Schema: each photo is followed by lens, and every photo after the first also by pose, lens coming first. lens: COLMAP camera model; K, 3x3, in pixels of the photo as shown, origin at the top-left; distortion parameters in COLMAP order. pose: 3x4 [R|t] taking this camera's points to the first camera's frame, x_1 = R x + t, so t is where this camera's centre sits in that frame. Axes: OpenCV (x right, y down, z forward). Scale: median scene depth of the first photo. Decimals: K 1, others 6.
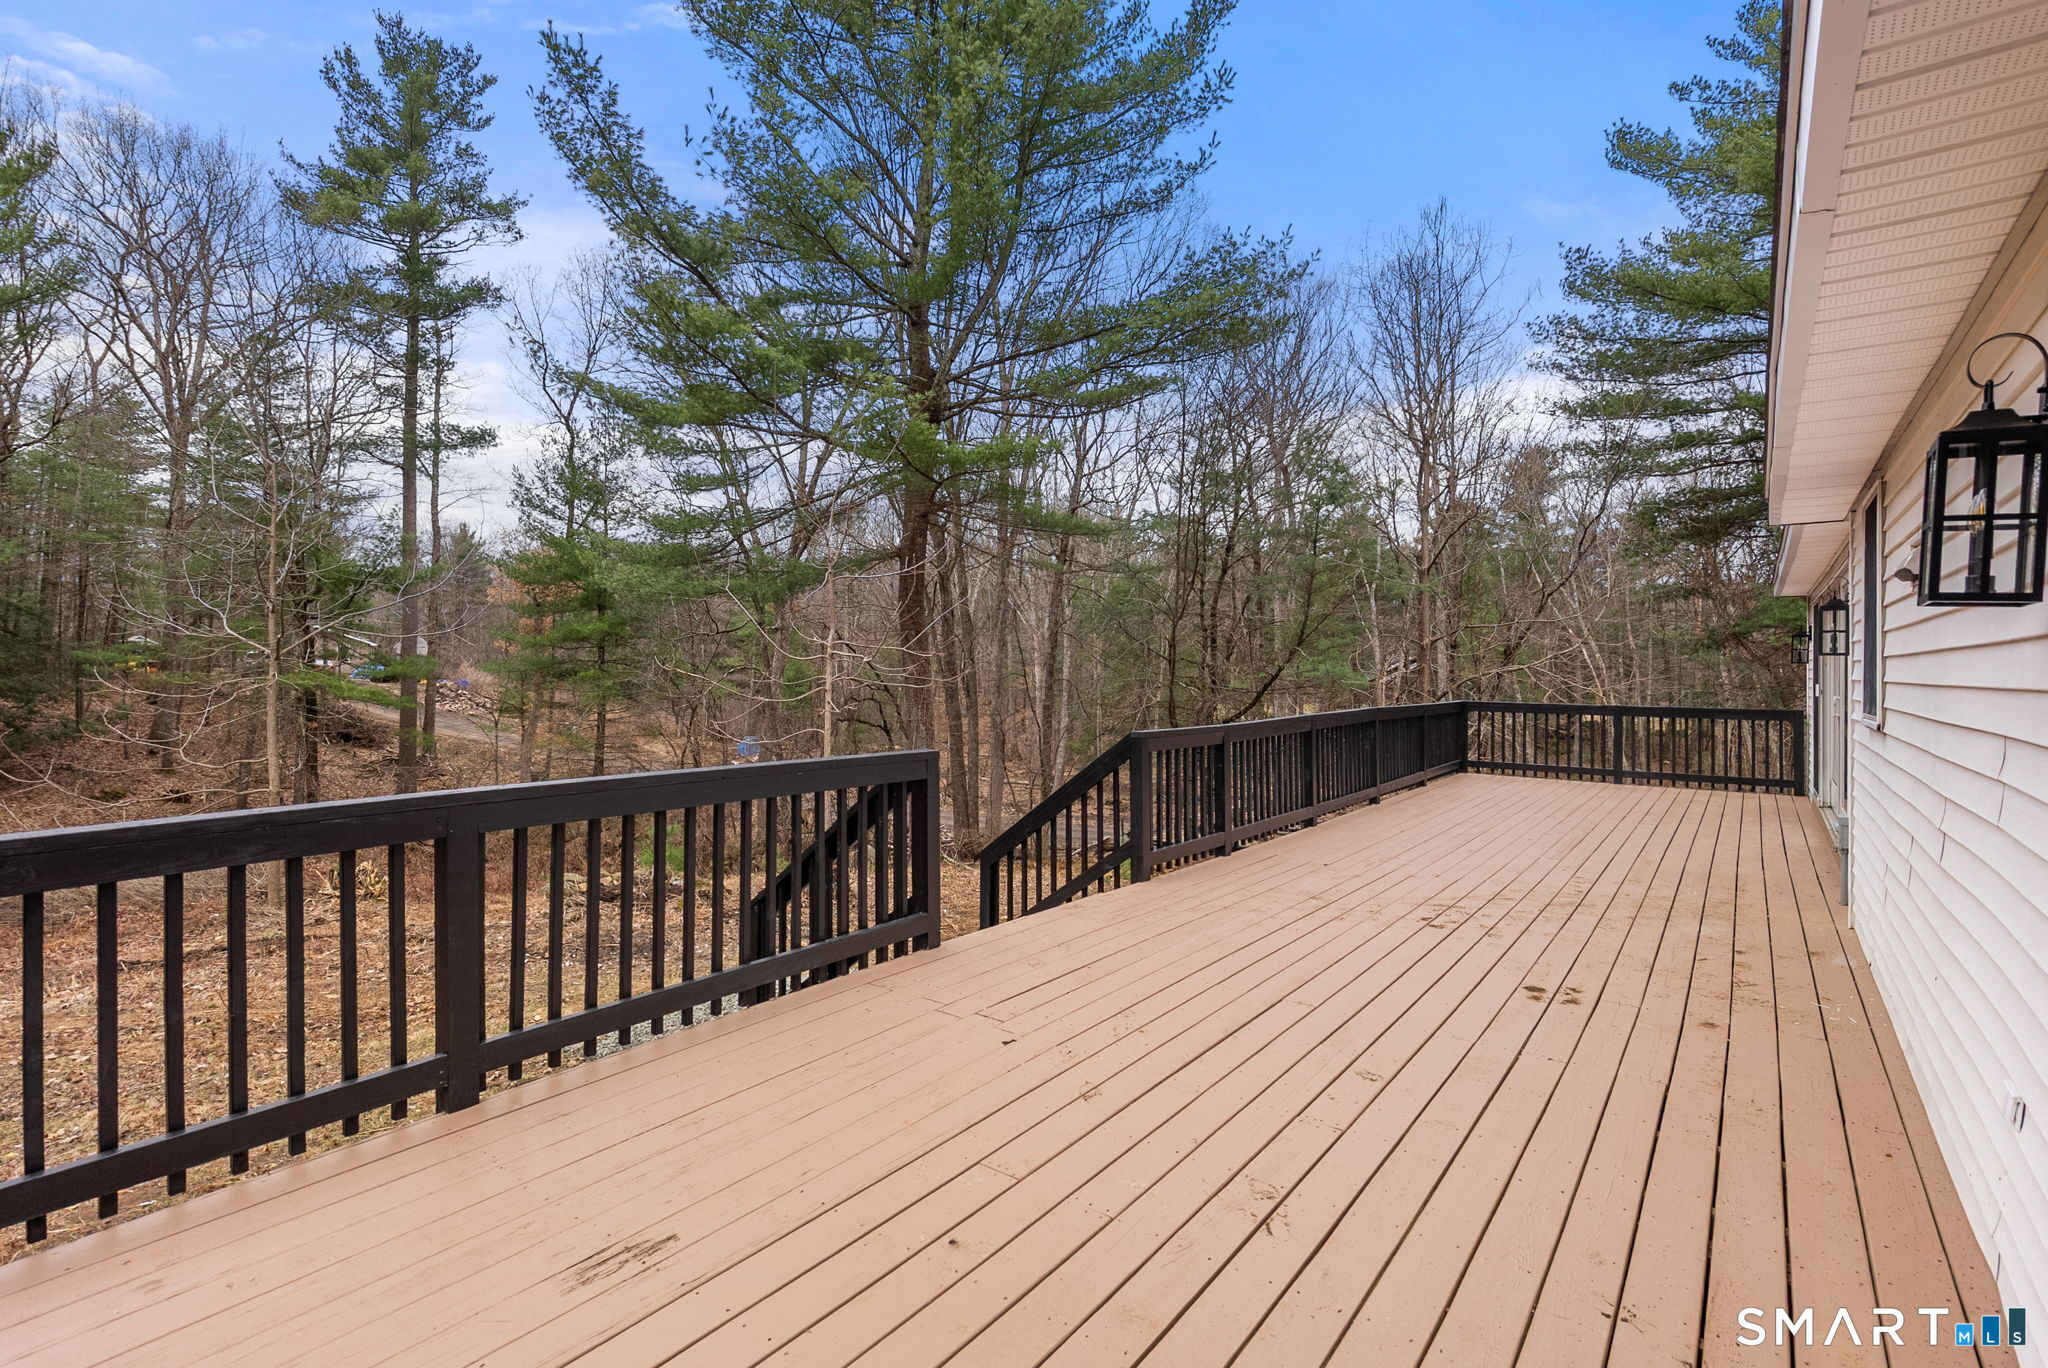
lens RADIAL K [[961.3, 0, 1024.0], [0, 961.3, 684.0], [0, 0, 1]] dist [-0.000847, -0.000149]
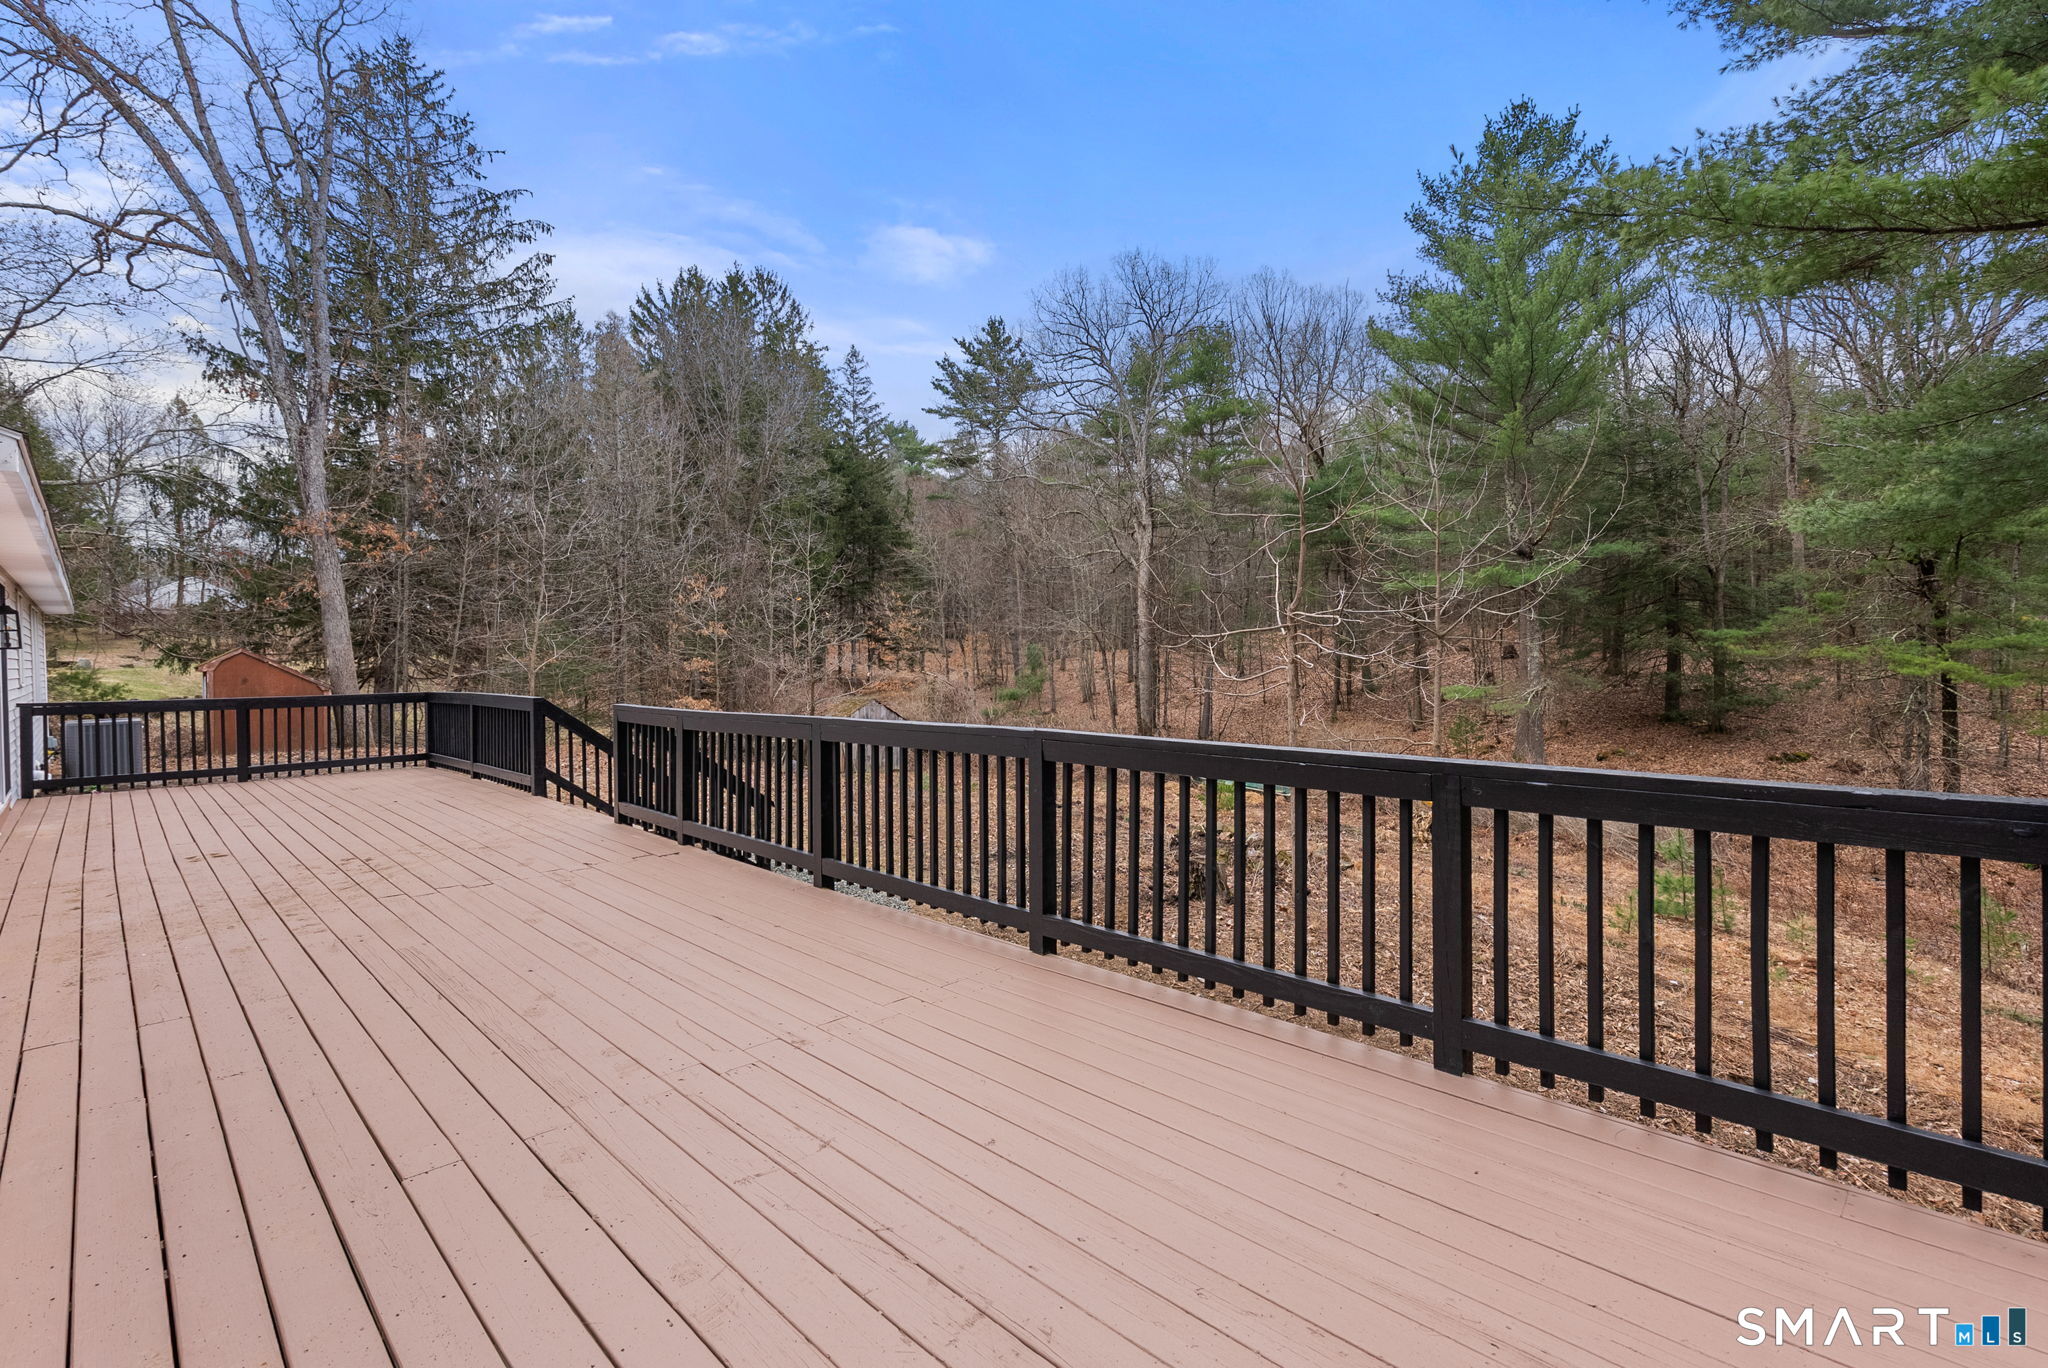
lens RADIAL K [[948.4, 0, 1010.0], [0, 948.4, 659.4], [0, 0, 1]] dist [0.002295, 0.000433]
pose [[-0.157498, 0.000267, -0.987519, 0.478422], [0.007050, 0.999975, -0.000854, 0.004602], [0.987494, -0.007096, -0.157496, 0.710686]]
